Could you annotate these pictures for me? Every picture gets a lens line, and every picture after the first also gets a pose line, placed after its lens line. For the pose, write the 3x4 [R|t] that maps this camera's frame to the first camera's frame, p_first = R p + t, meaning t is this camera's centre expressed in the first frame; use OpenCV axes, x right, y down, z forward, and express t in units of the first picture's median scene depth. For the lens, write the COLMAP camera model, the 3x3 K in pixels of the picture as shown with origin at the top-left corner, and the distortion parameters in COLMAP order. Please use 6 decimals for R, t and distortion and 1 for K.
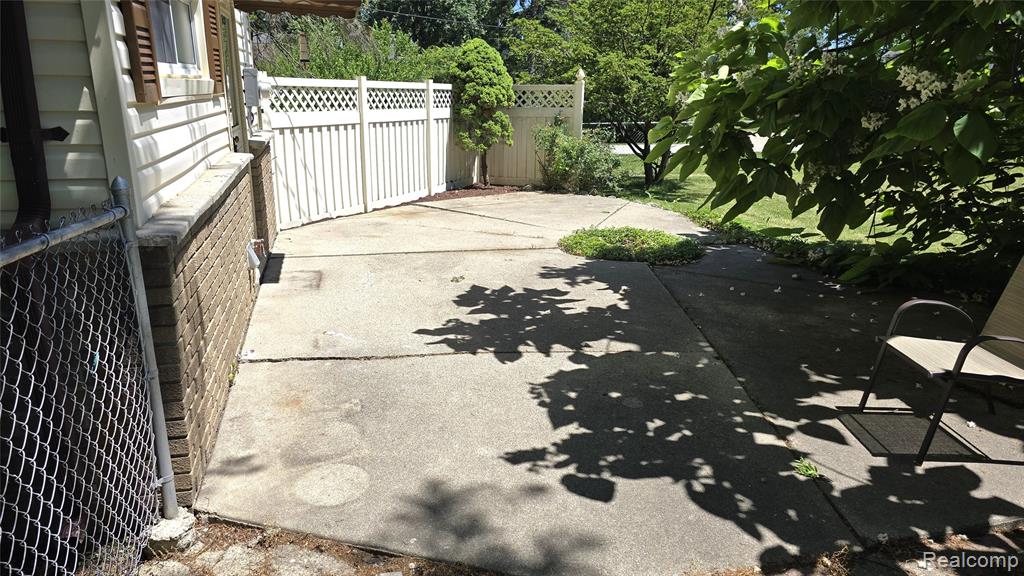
lens RADIAL K [[682.3, 0, 512.0], [0, 682.3, 288.0], [0, 0, 1]] dist [0.107408, -0.126910]
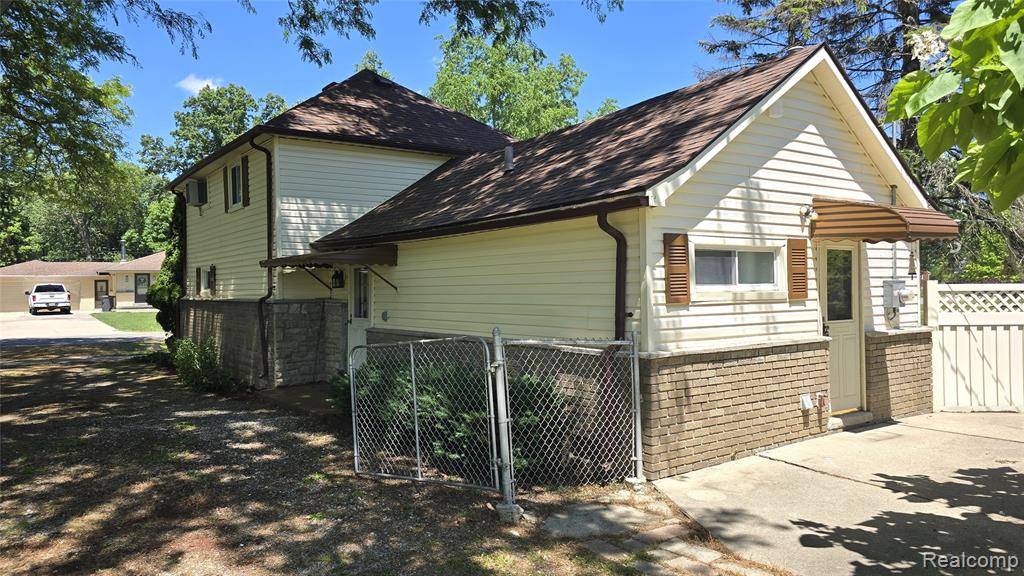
lens RADIAL K [[682.3, 0, 512.0], [0, 682.3, 288.0], [0, 0, 1]] dist [0.107408, -0.126910]
pose [[0.401406, -0.017387, -0.915735, 1.161802], [-0.240736, 0.962662, -0.123803, 0.087285], [0.883696, 0.270146, 0.382233, -0.330320]]
